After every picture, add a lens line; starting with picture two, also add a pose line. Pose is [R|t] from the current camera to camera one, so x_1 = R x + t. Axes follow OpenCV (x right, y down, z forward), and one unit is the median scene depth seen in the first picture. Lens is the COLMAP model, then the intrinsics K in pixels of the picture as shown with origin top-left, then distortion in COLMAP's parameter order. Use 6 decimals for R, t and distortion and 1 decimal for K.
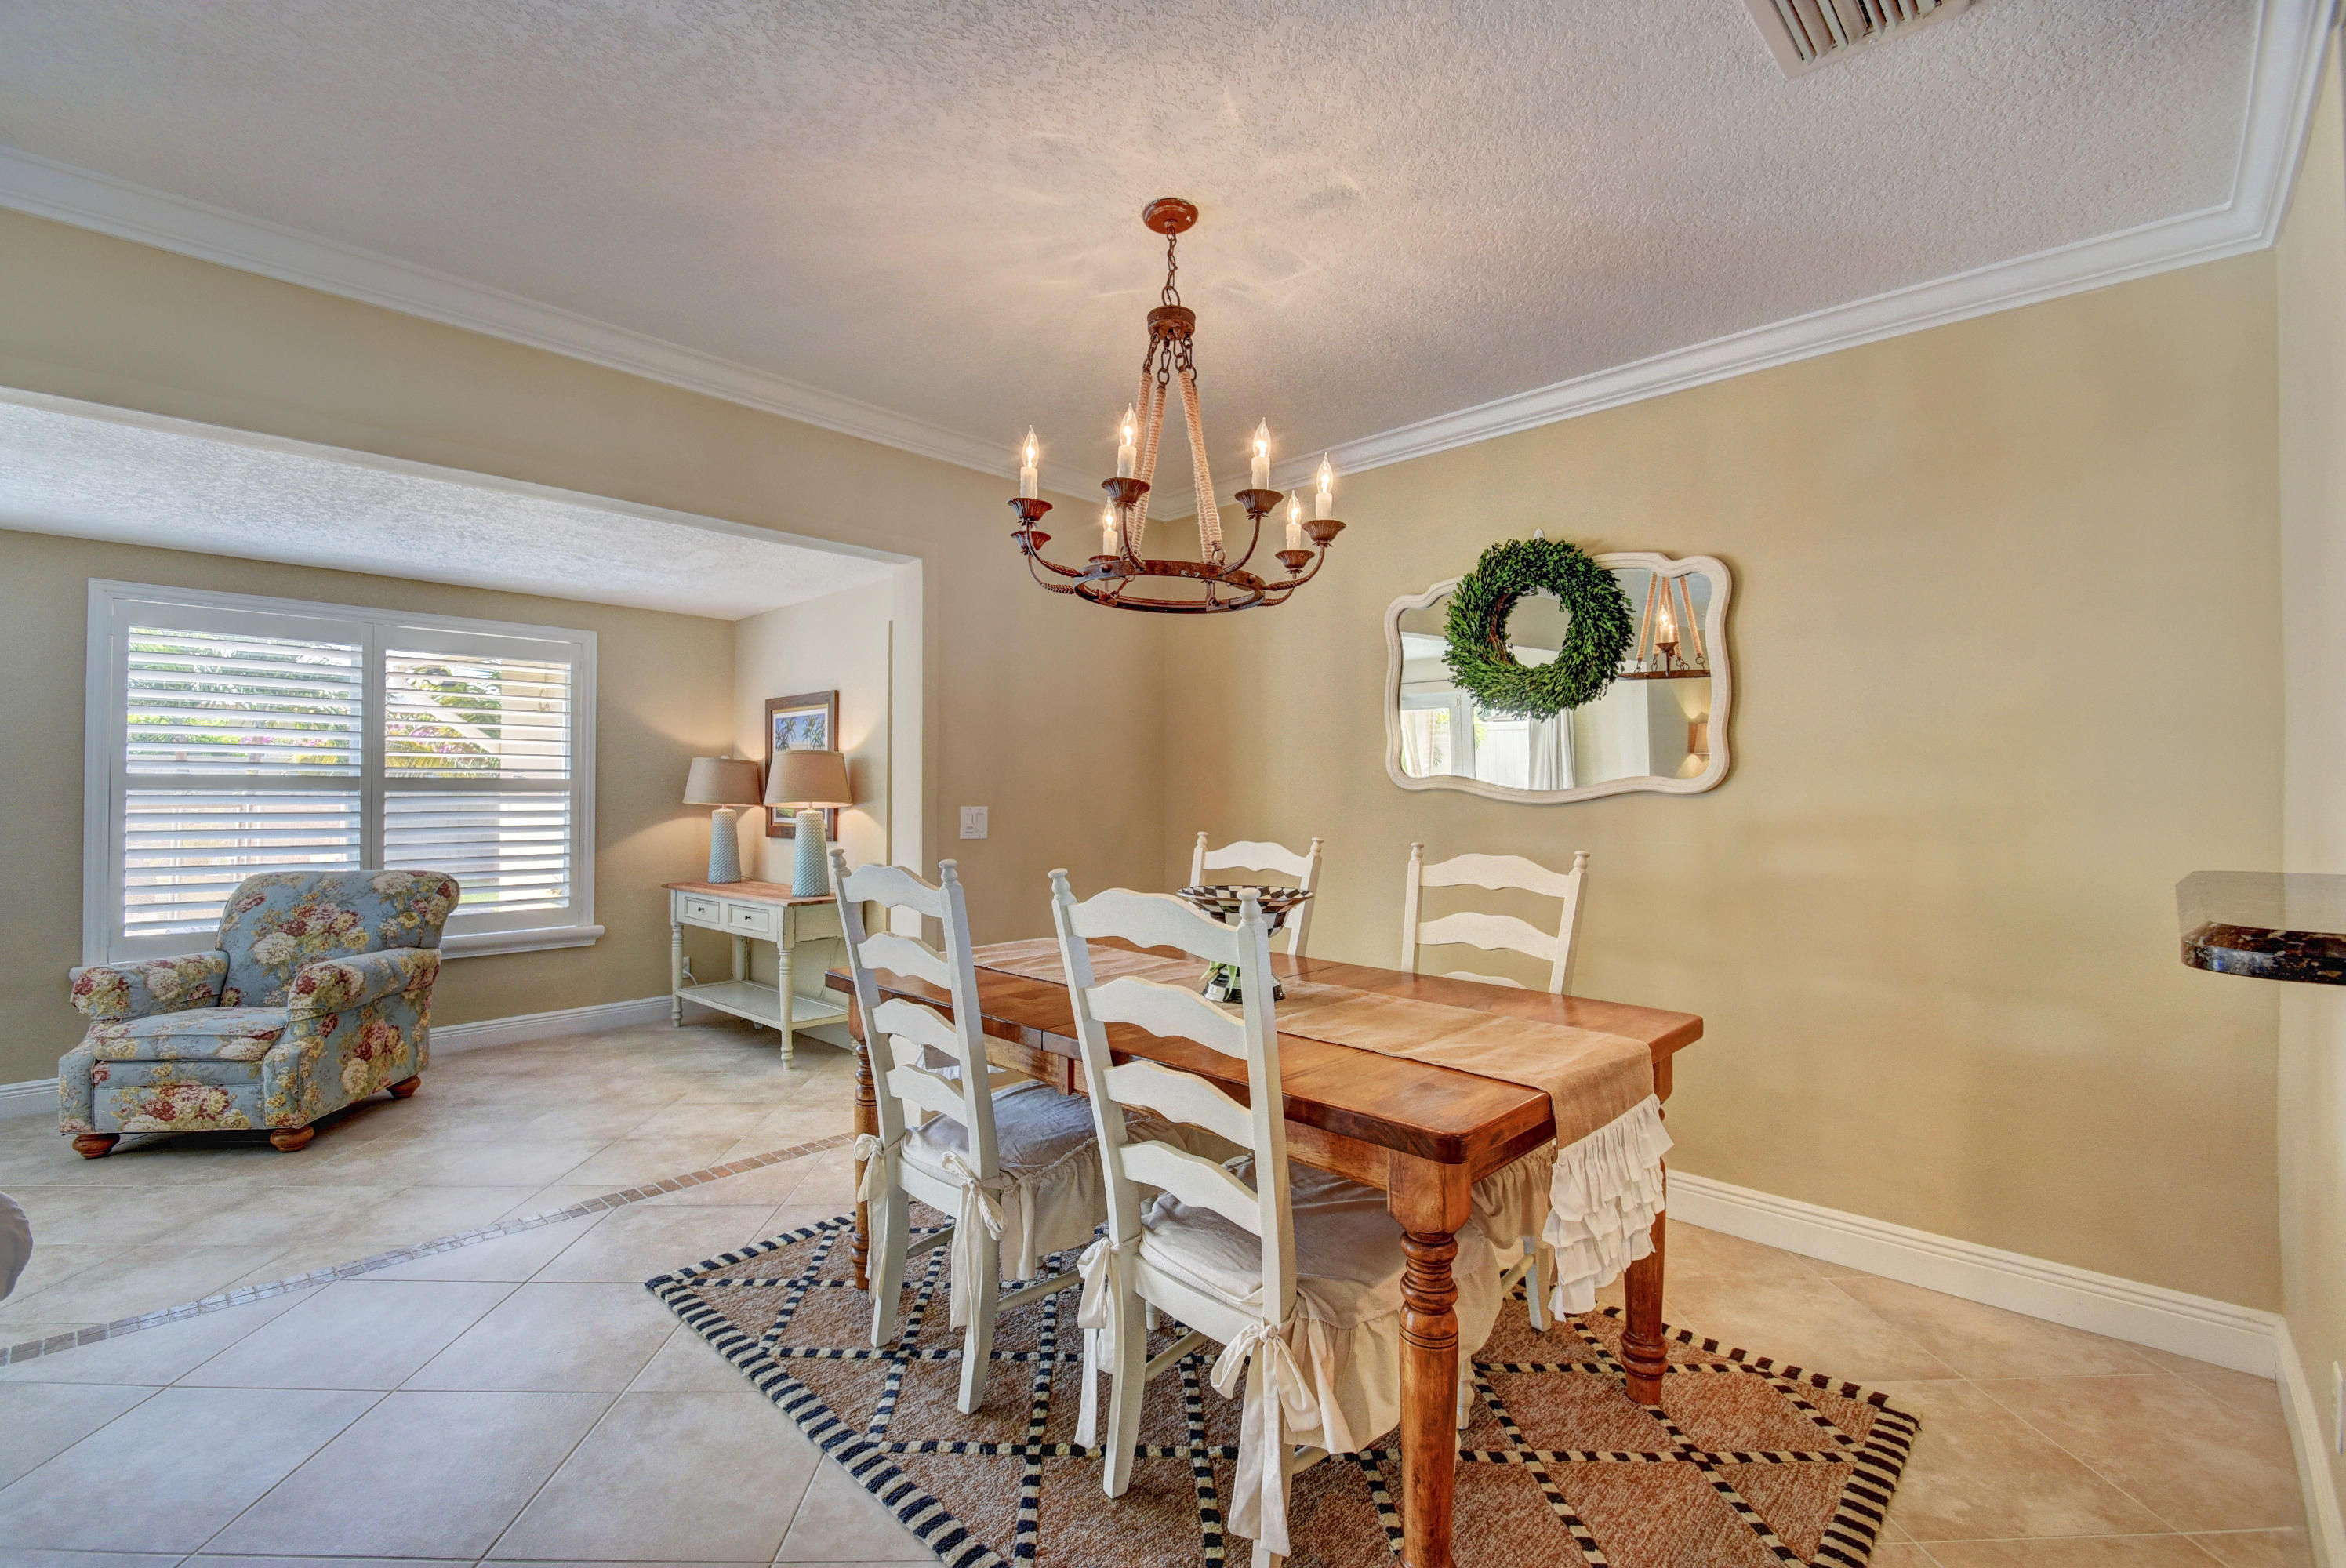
lens RADIAL K [[1032.4, 0, 1155.3], [0, 1032.4, 789.9], [0, 0, 1]] dist [0.007302, -0.012525]
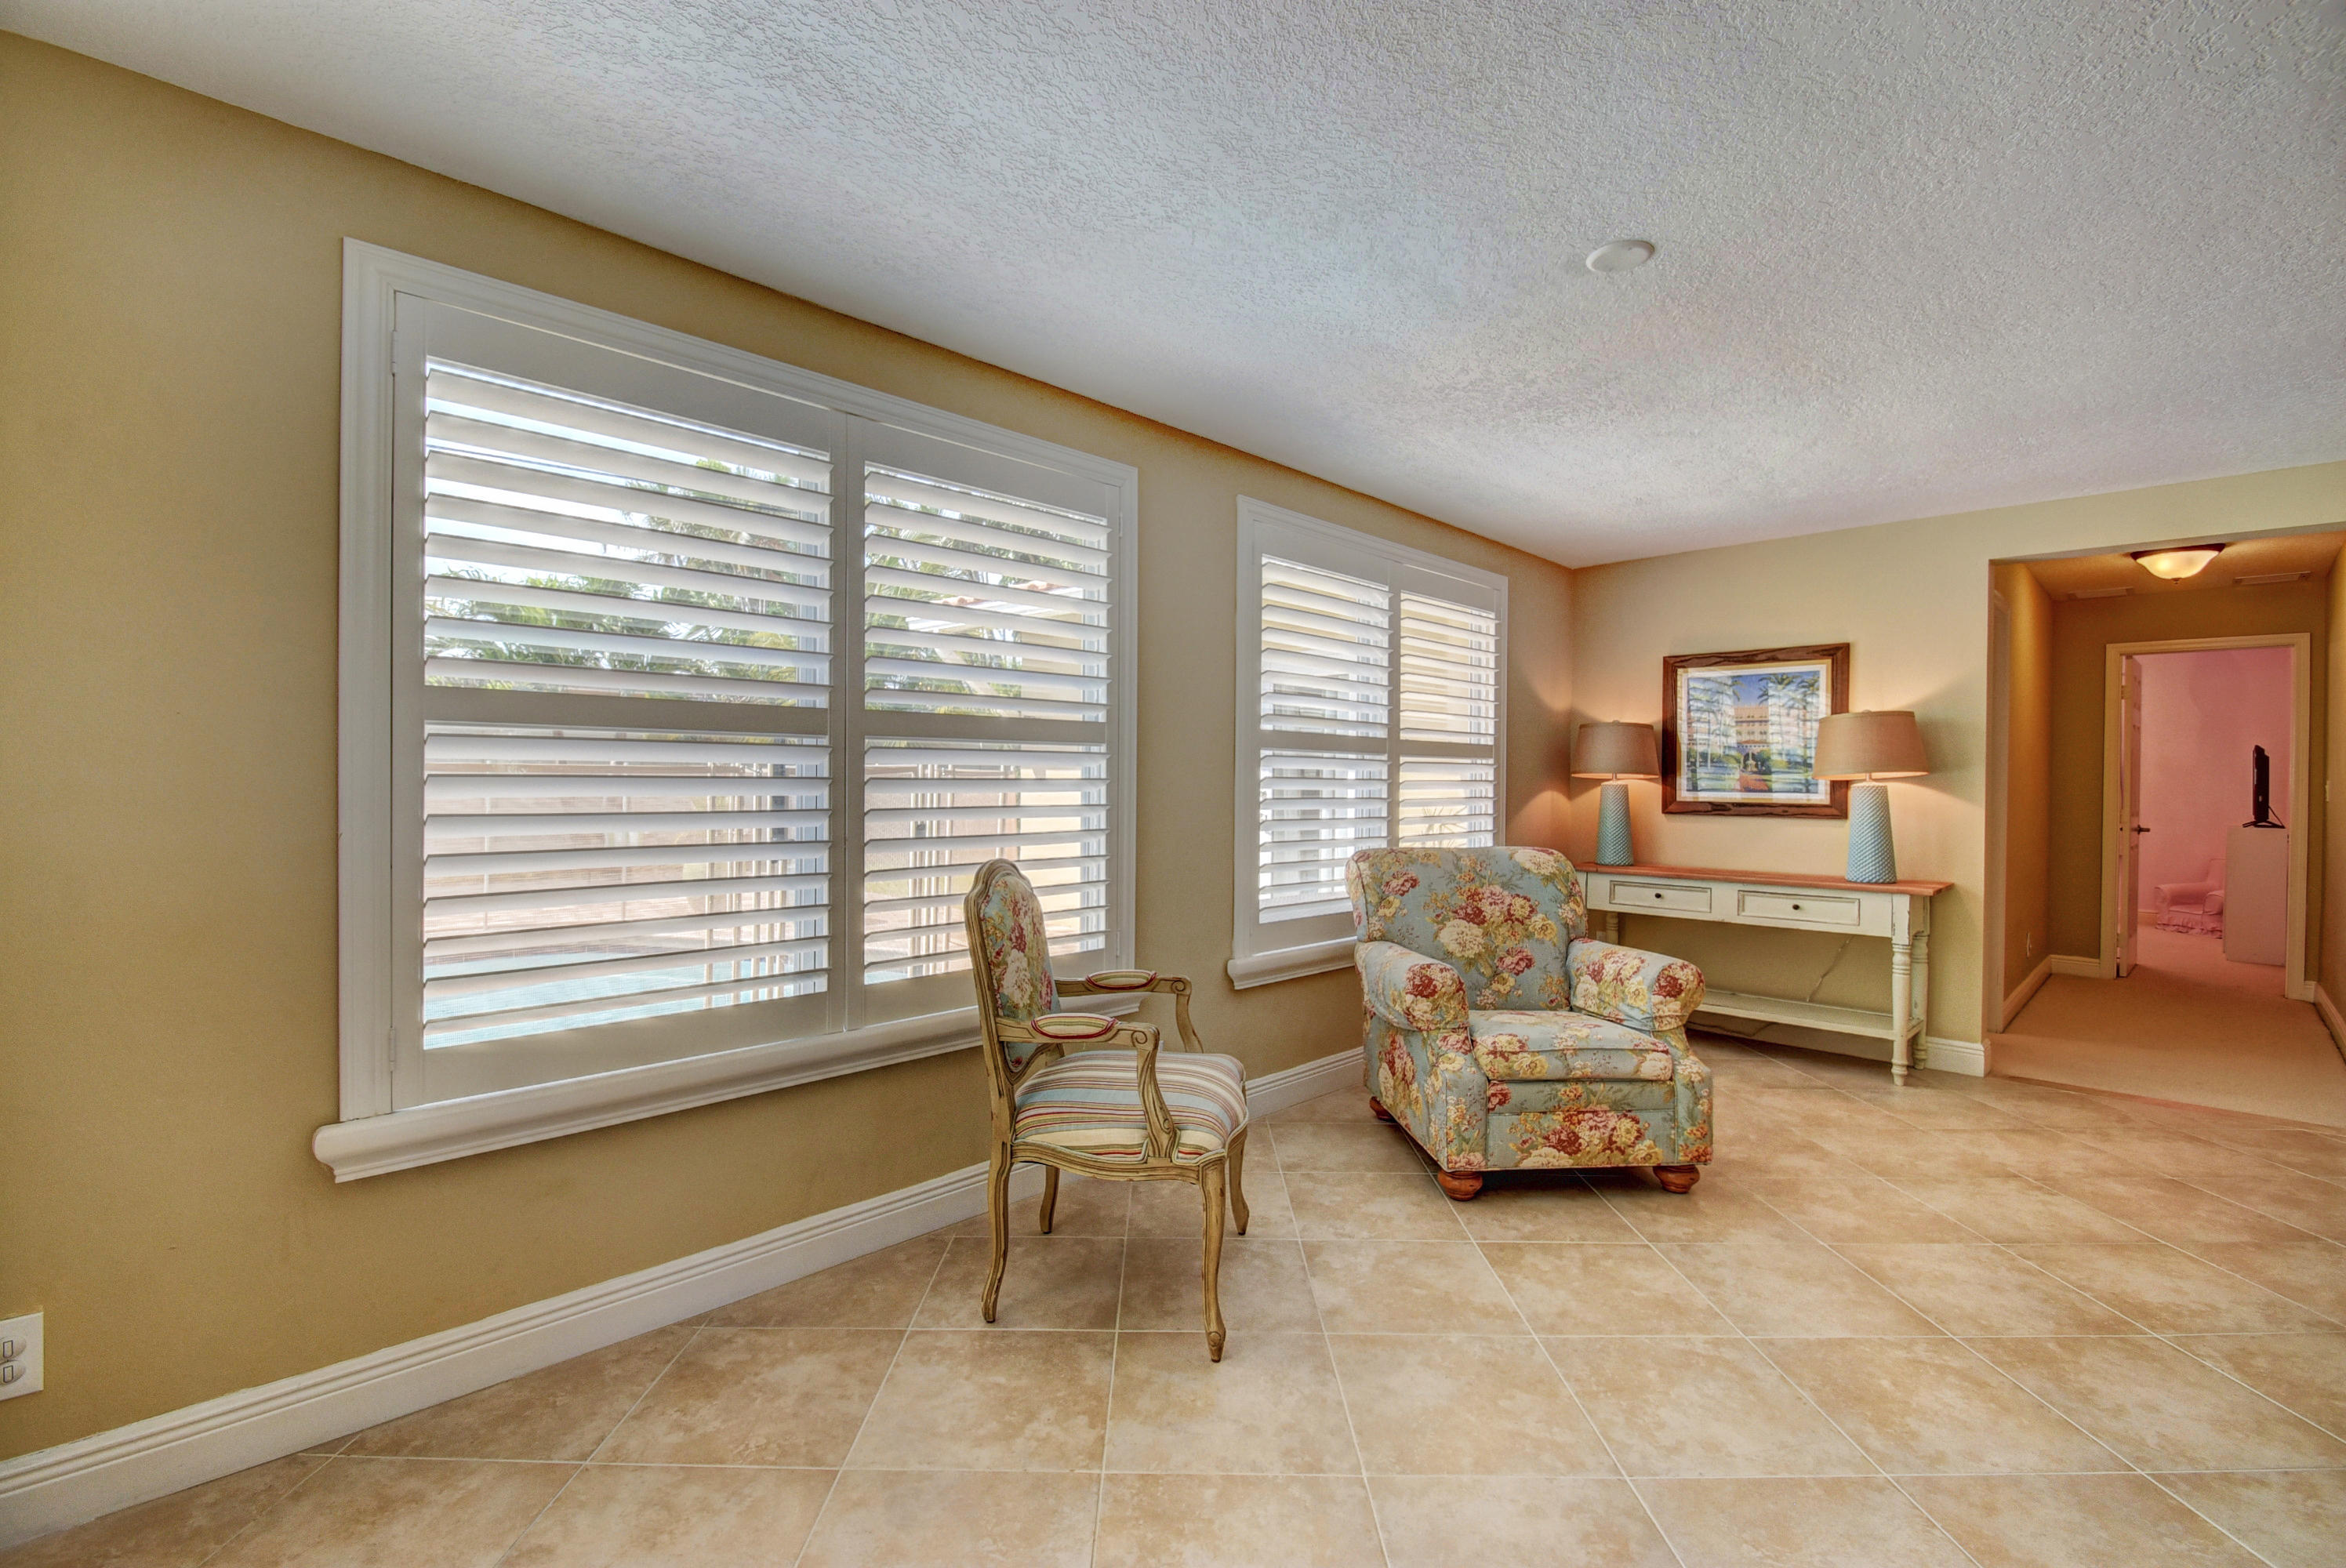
lens RADIAL K [[1032.4, 0, 1165.1], [0, 1032.4, 779.1], [0, 0, 1]] dist [0.007302, -0.012525]
pose [[0.999546, 0.007730, -0.029108, -1.253967], [-0.007644, 0.999966, 0.003062, 0.026426], [0.029131, -0.002838, 0.999572, 0.177537]]
